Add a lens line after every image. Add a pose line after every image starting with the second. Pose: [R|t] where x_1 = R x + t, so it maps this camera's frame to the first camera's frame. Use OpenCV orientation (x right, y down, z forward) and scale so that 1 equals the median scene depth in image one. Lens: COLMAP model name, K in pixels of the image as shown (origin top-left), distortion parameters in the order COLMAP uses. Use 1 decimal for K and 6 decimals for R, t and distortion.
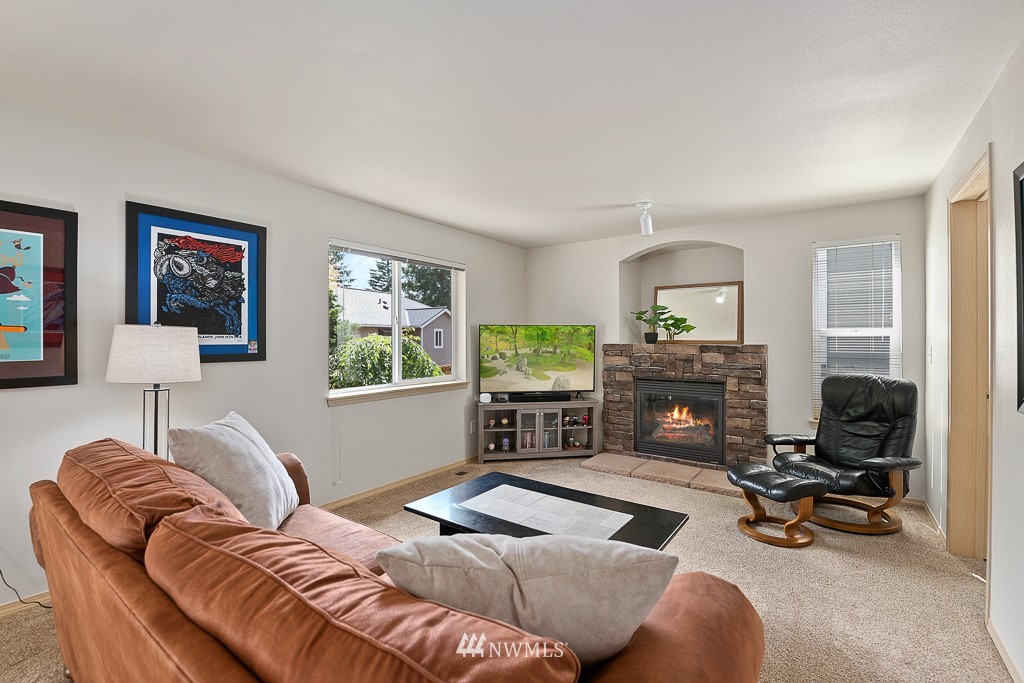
lens RADIAL K [[446.0, 0, 517.7], [0, 446.0, 344.0], [0, 0, 1]] dist [-0.001637, -0.009652]
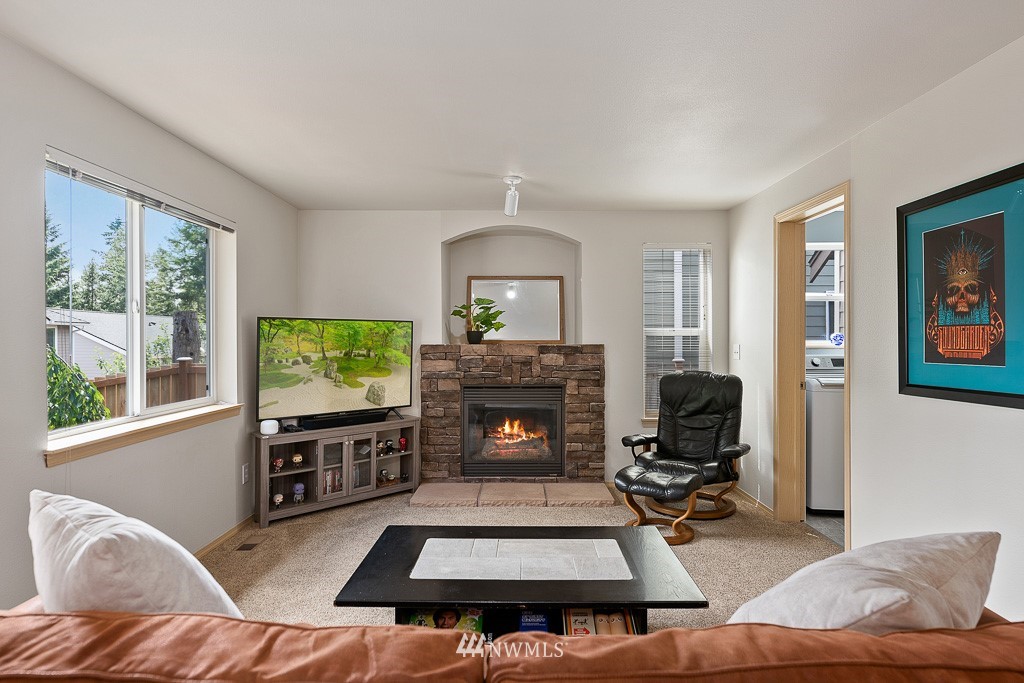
lens RADIAL K [[568.2, 0, 512.0], [0, 568.2, 341.5], [0, 0, 1]] dist [0.003280, -0.000002]
pose [[0.815282, -0.003827, 0.579051, -0.268393], [0.007538, 0.999964, -0.004004, -0.000820], [-0.579014, 0.007629, 0.815282, 0.097125]]
